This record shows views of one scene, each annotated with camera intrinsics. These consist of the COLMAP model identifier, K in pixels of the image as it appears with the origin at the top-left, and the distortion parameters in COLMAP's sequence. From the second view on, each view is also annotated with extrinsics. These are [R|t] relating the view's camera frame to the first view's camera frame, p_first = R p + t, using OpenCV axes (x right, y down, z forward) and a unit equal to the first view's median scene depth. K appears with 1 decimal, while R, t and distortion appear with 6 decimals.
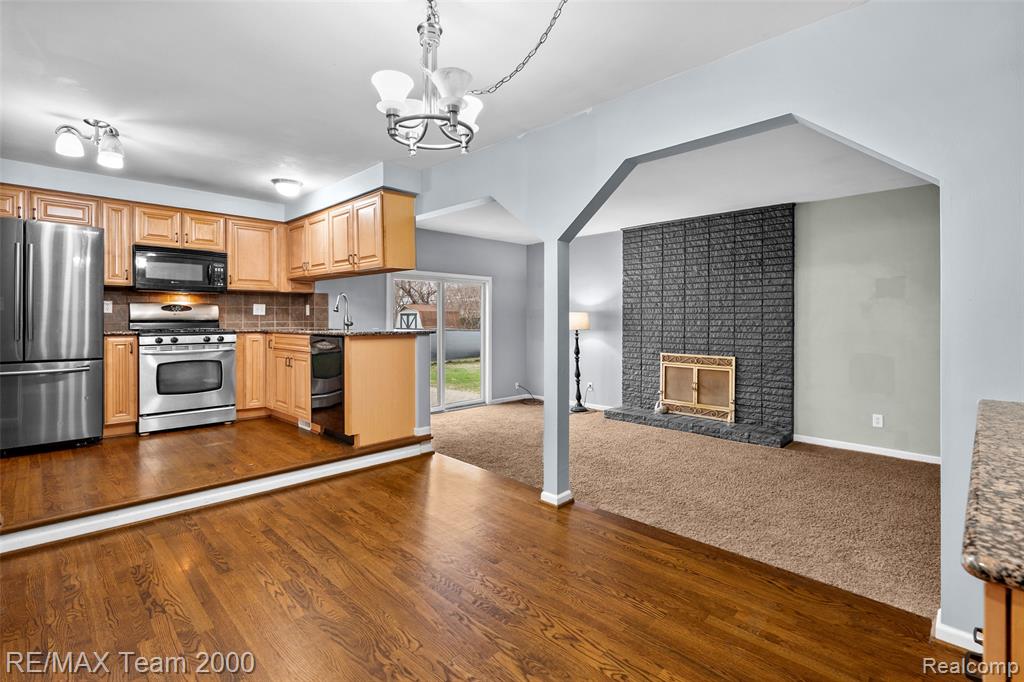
lens RADIAL K [[476.2, 0, 514.6], [0, 476.2, 321.7], [0, 0, 1]] dist [-0.002349, 0.001220]
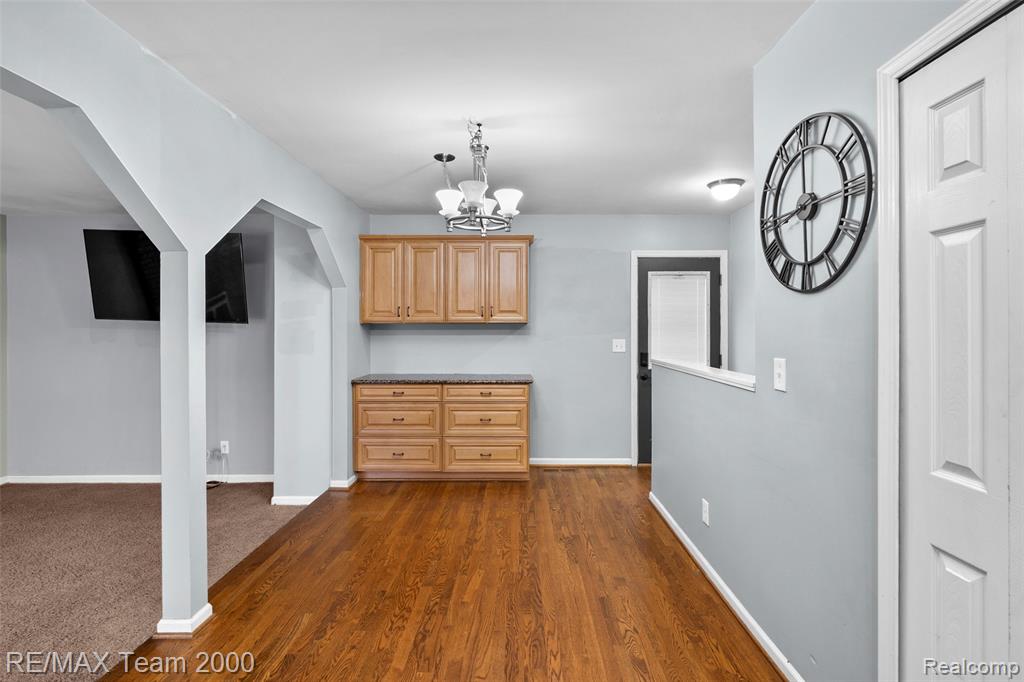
lens RADIAL K [[476.2, 0, 513.4], [0, 476.2, 332.0], [0, 0, 1]] dist [-0.002349, 0.001220]
pose [[-0.693793, -0.004594, 0.720160, -0.385313], [0.001248, 0.999970, 0.007581, -0.029763], [-0.720173, 0.006158, -0.693767, 0.587829]]
